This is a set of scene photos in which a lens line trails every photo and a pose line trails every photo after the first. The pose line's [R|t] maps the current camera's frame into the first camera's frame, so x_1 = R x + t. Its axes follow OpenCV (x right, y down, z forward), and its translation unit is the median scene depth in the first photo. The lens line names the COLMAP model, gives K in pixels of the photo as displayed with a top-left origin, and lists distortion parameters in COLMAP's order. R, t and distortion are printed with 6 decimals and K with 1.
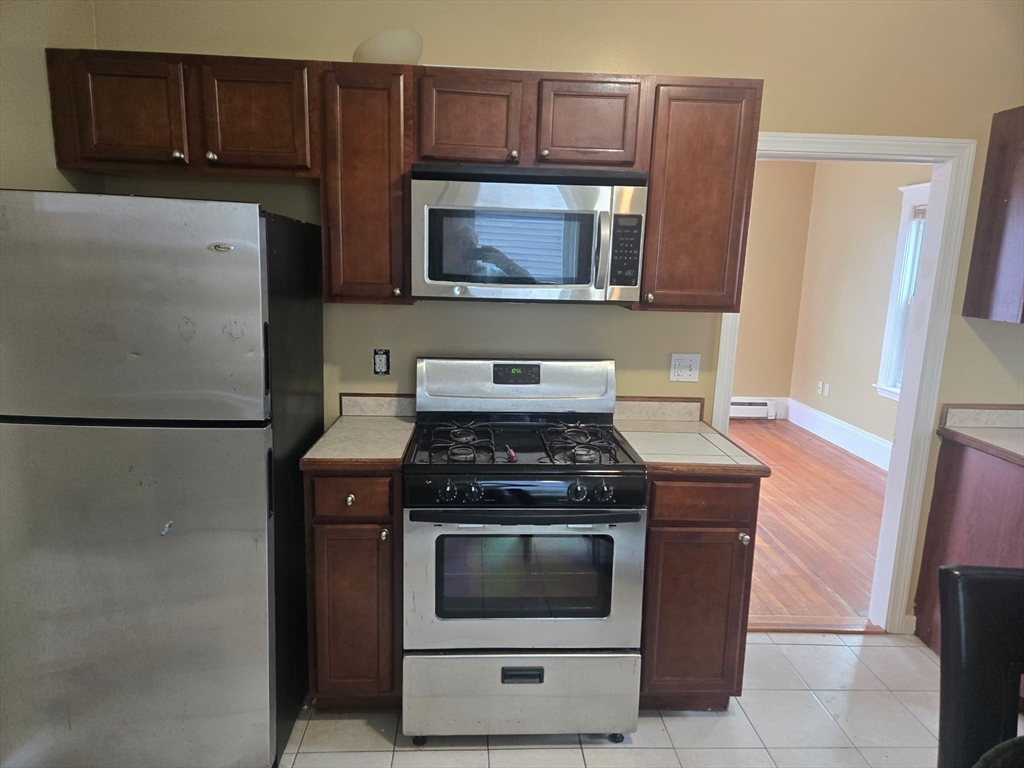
lens RADIAL K [[688.0, 0, 514.0], [0, 688.0, 390.3], [0, 0, 1]] dist [0.041649, -0.017980]
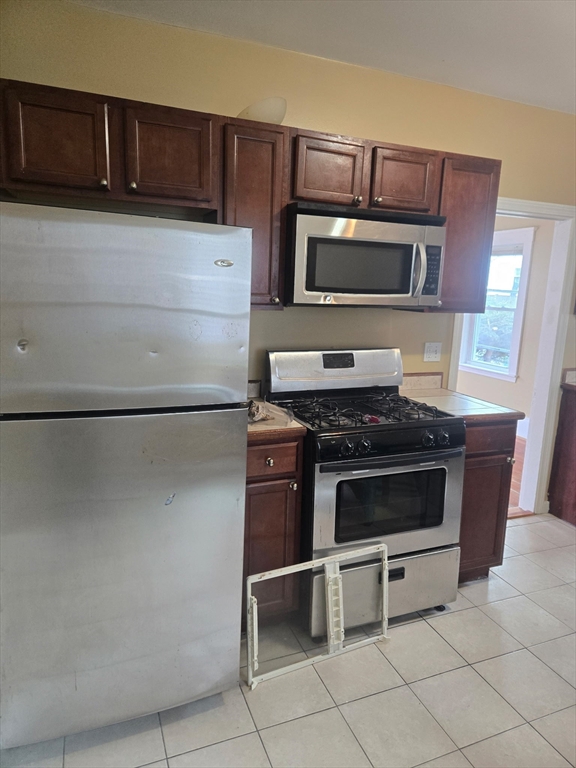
lens RADIAL K [[516.0, 0, 290.3], [0, 516.0, 378.8], [0, 0, 1]] dist [0.041649, -0.017980]
pose [[0.941759, -0.052940, 0.332096, -0.489847], [0.052344, 0.998571, 0.010745, -0.004046], [-0.332190, 0.007264, 0.943184, 0.077846]]
